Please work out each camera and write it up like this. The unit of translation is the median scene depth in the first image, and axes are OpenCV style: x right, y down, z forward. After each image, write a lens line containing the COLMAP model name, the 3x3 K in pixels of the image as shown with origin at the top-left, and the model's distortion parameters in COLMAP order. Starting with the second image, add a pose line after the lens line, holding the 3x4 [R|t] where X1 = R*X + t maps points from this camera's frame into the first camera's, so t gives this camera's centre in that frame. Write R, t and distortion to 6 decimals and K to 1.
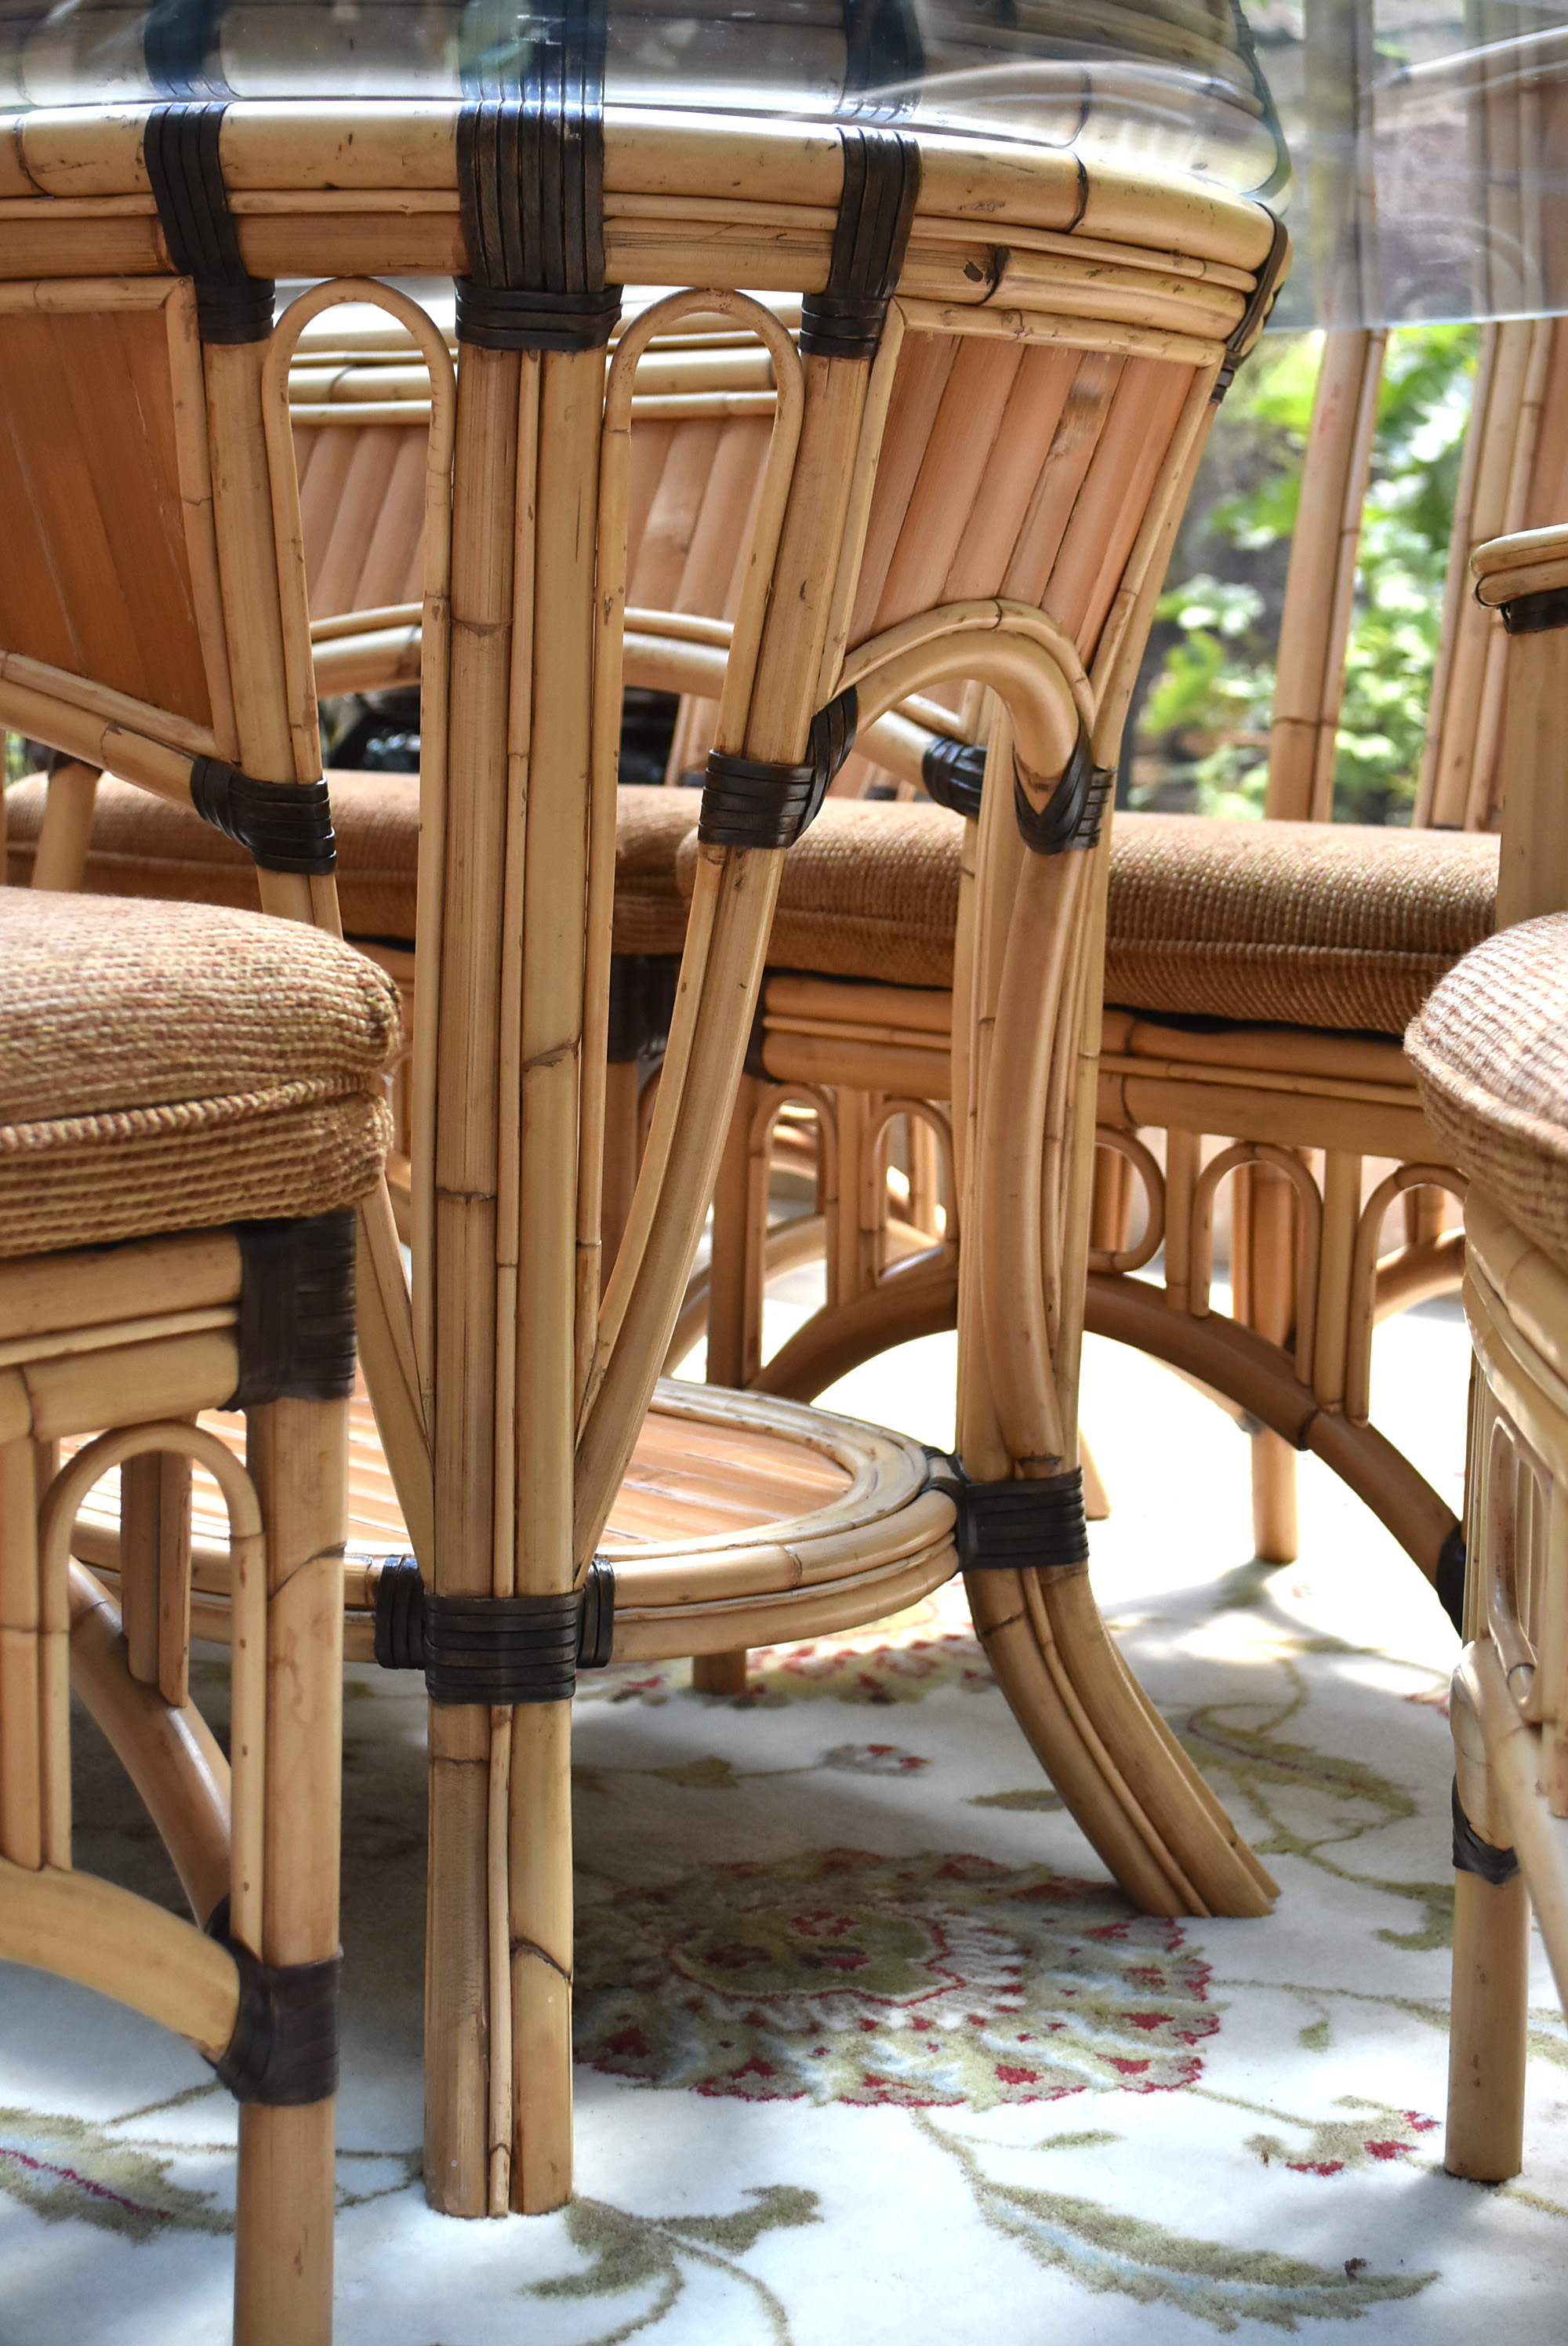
lens RADIAL K [[3619.4, 0, 788.9], [0, 3619.4, 1175.6], [0, 0, 1]] dist [-0.010125, 0.000000]
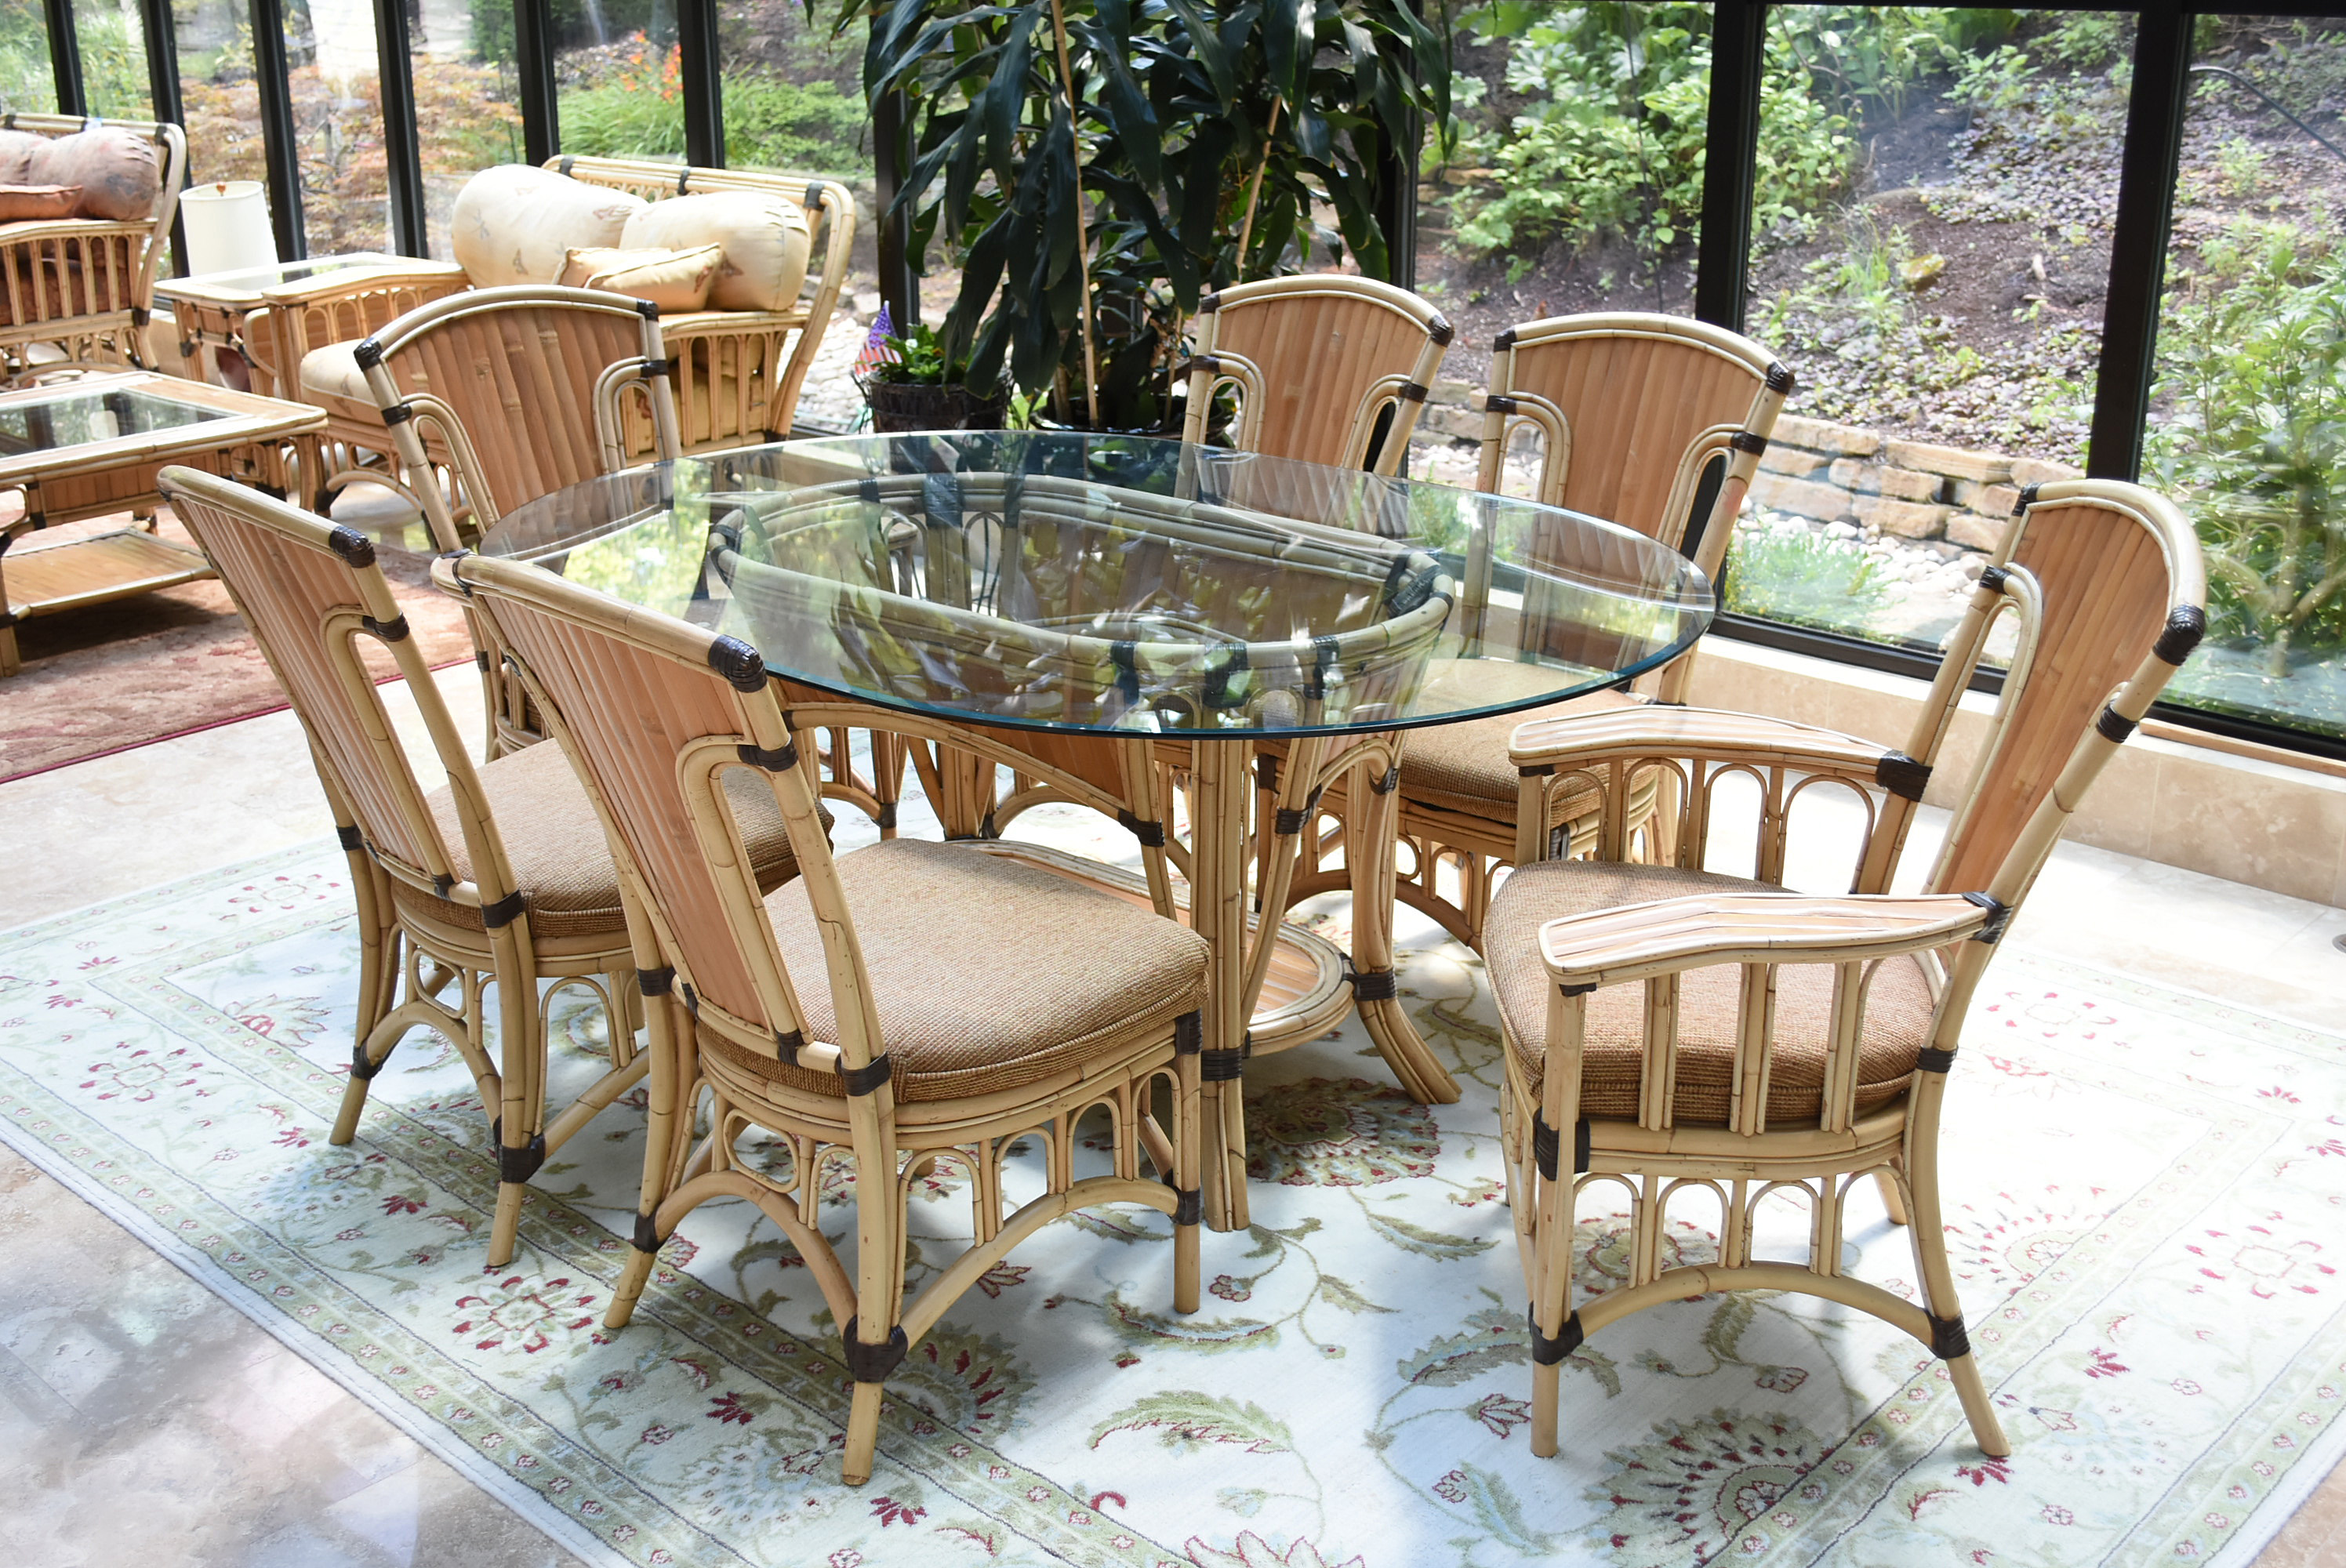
lens RADIAL K [[2508.0, 0, 1162.6], [0, 2508.0, 761.3], [0, 0, 1]] dist [-0.016732, 0.000000]
pose [[0.999357, -0.033895, -0.011659, -0.093174], [0.035581, 0.977460, 0.208100, -0.601883], [0.004343, -0.208382, 0.978038, -1.155007]]
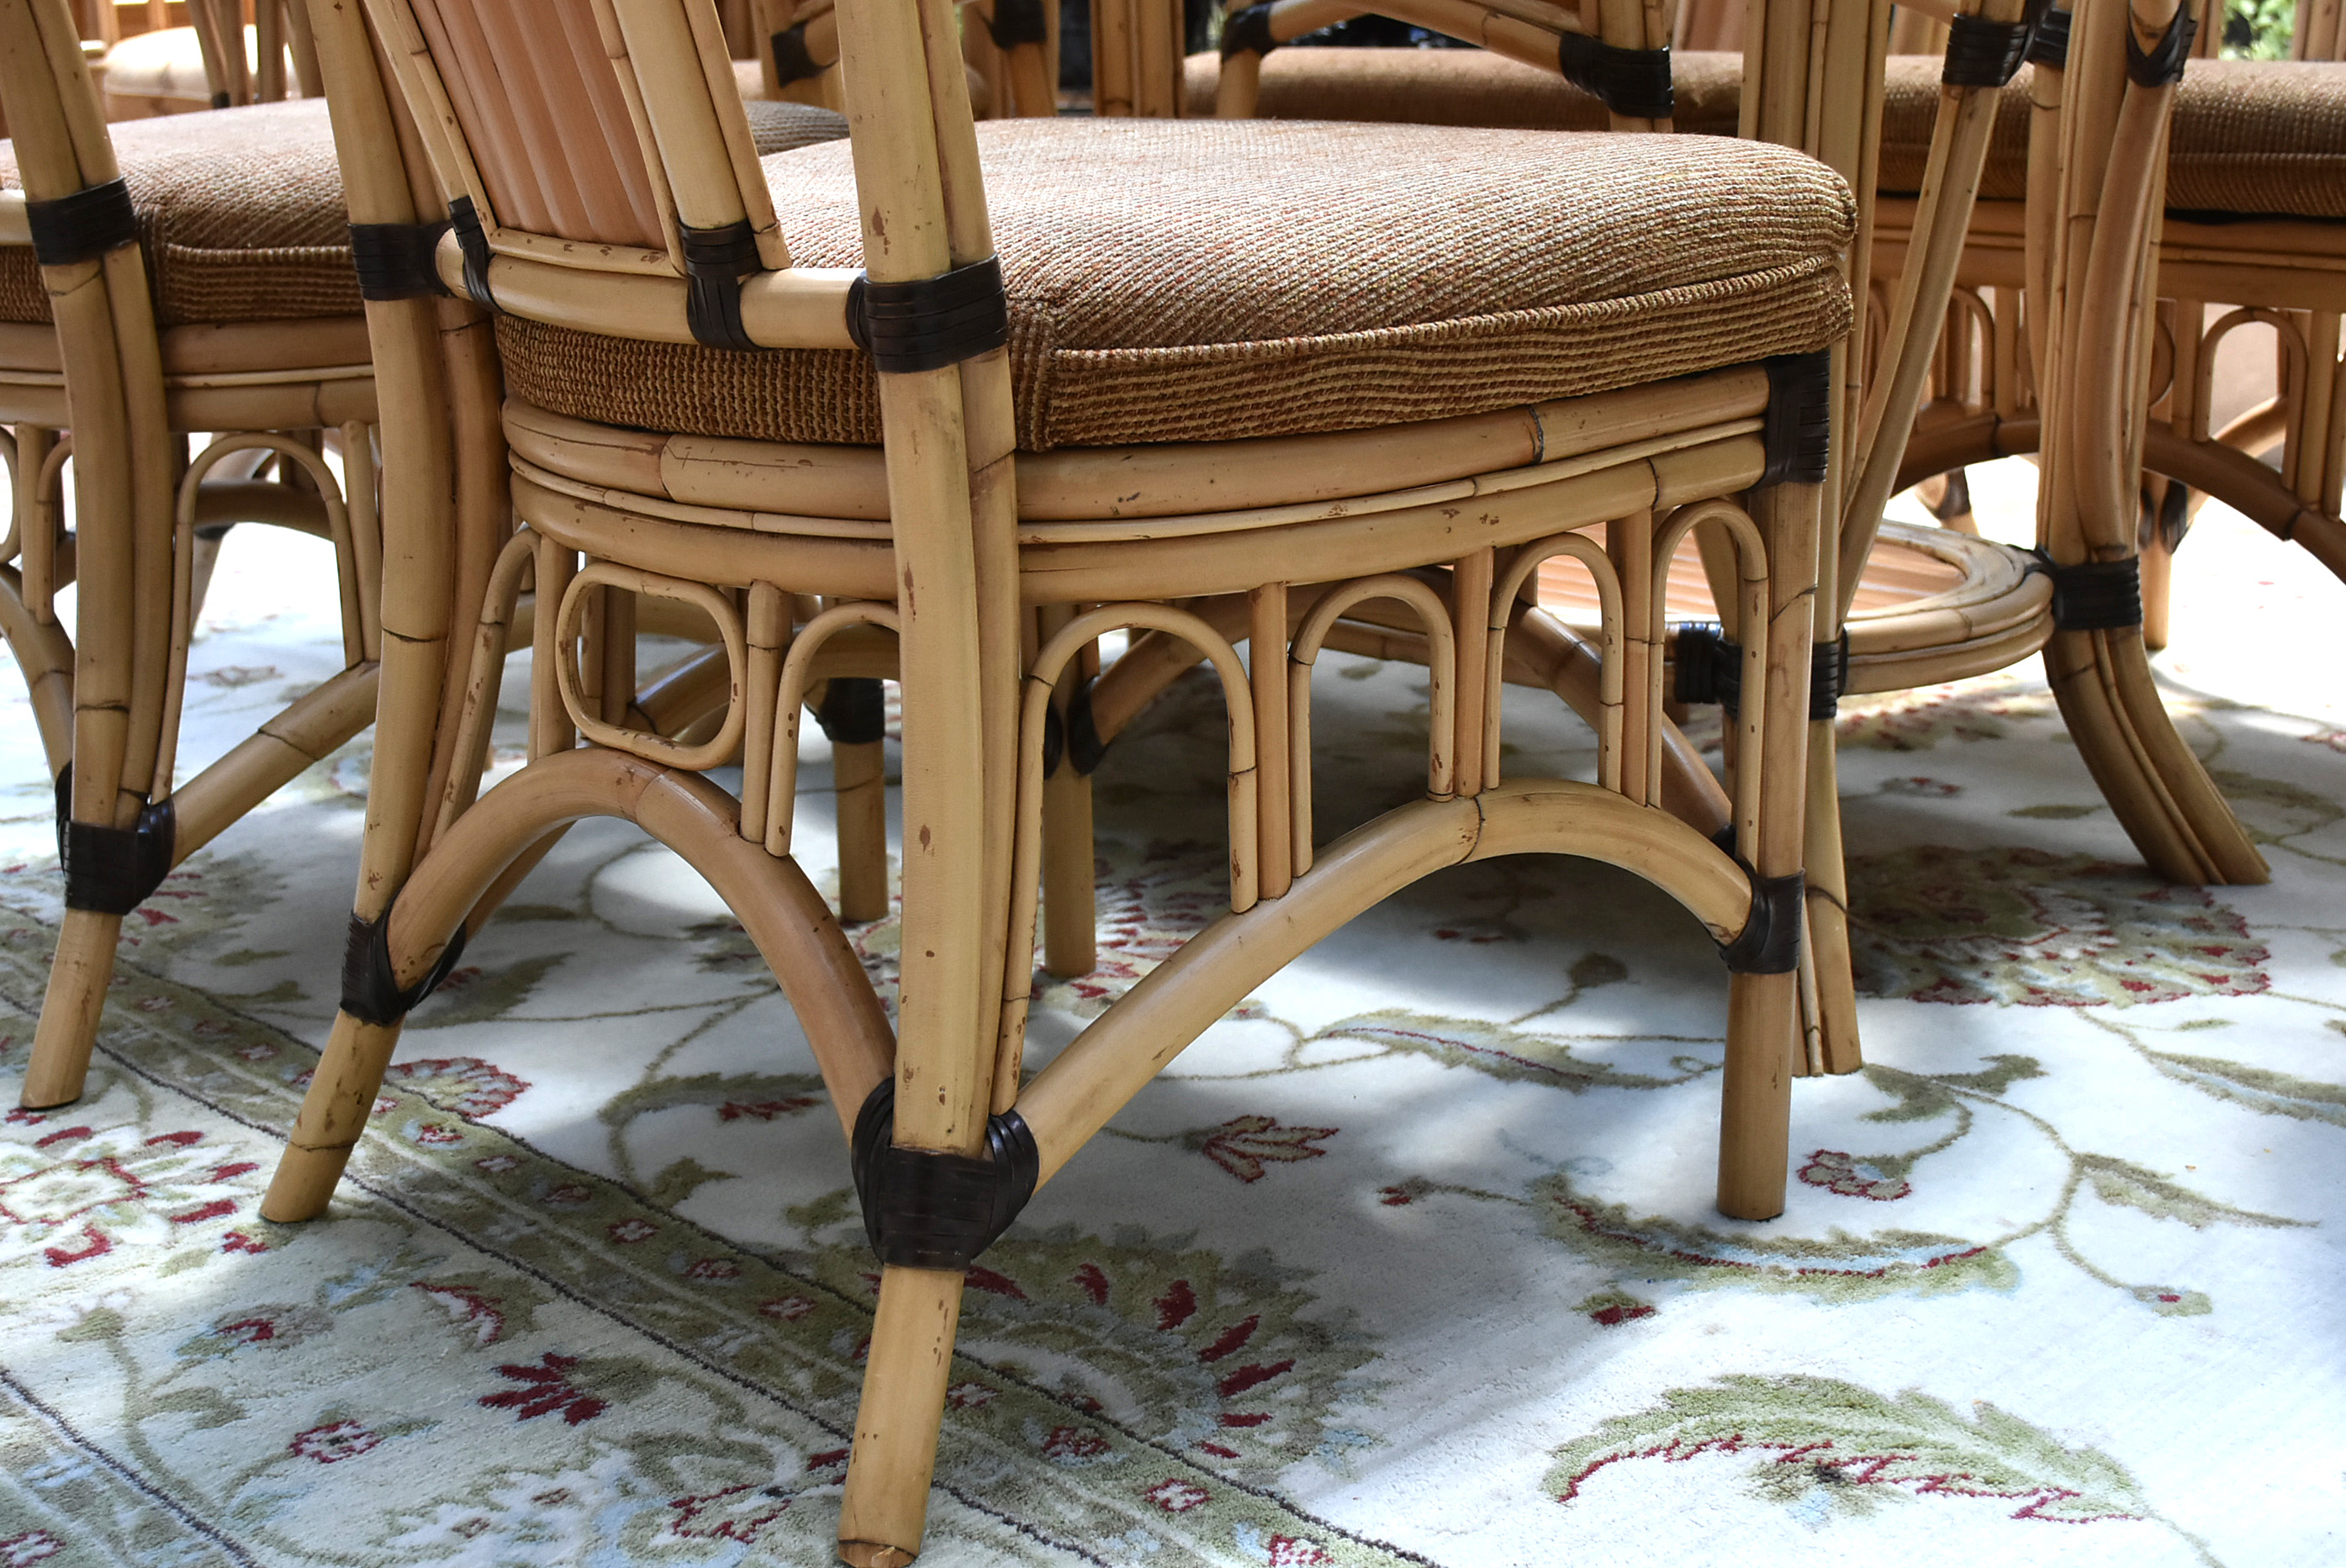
lens RADIAL K [[3078.5, 0, 1162.3], [0, 3078.5, 780.2], [0, 0, 1]] dist [-0.017015, 0.000000]
pose [[0.997778, -0.021724, -0.062980, -0.237200], [0.029126, 0.992455, 0.119099, 0.020062], [0.059917, -0.120669, 0.990883, -0.180052]]
